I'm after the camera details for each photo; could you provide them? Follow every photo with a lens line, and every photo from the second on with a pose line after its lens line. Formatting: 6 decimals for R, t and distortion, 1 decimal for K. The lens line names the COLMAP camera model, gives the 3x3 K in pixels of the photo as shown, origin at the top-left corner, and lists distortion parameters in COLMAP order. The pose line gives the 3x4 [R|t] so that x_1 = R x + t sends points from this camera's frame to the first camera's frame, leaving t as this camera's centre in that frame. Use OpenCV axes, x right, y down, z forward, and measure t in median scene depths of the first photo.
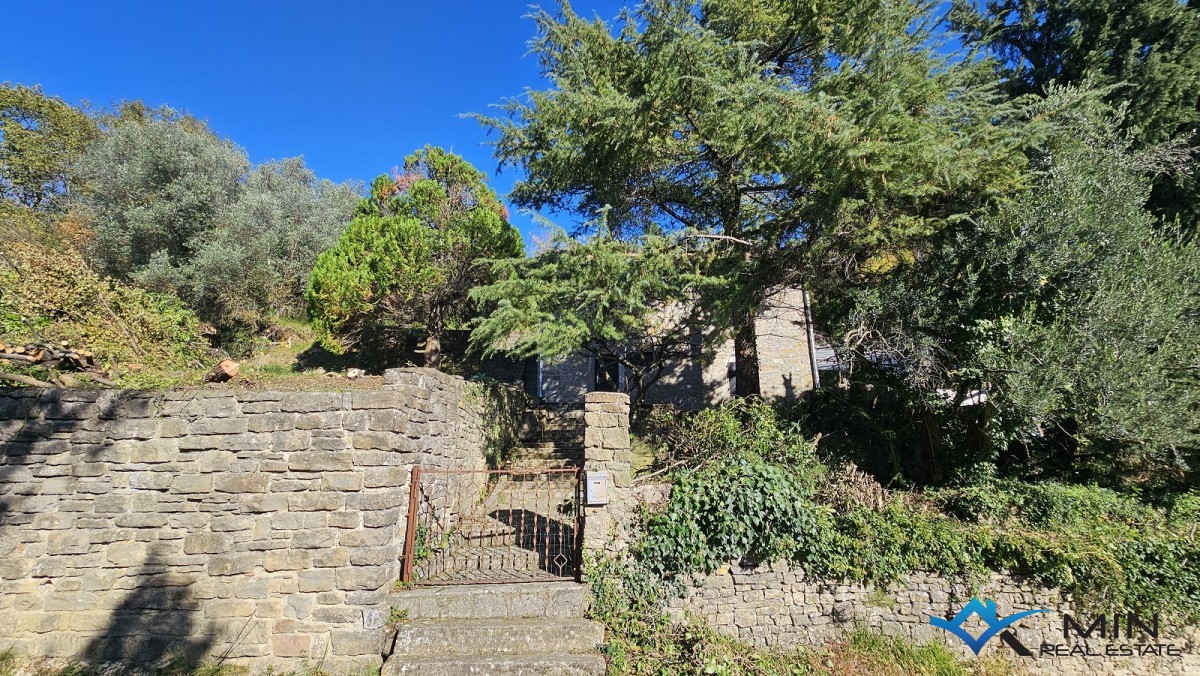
lens RADIAL K [[484.1, 0, 604.2], [0, 484.1, 341.0], [0, 0, 1]] dist [-0.003957, 0.001407]
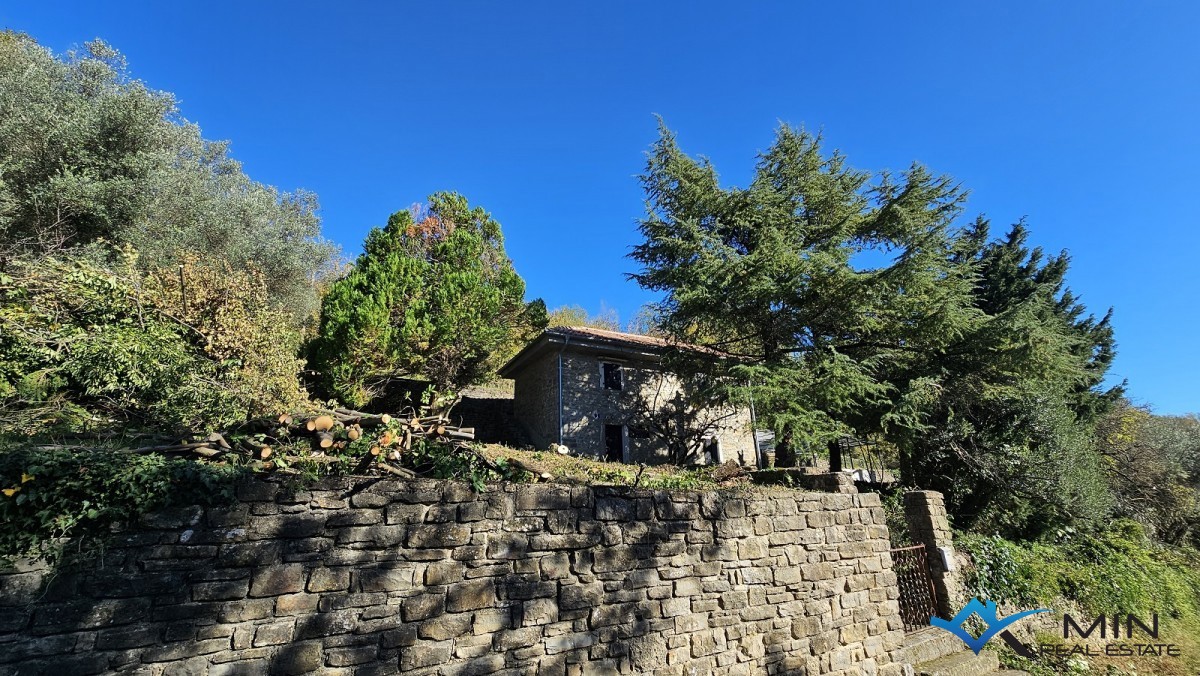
lens RADIAL K [[484.1, 0, 602.9], [0, 484.1, 338.6], [0, 0, 1]] dist [-0.003957, 0.001407]
pose [[0.884781, 0.143517, 0.443357, -1.778766], [-0.095884, 0.987105, -0.128180, -0.075763], [-0.456036, 0.070901, 0.887133, 0.116967]]
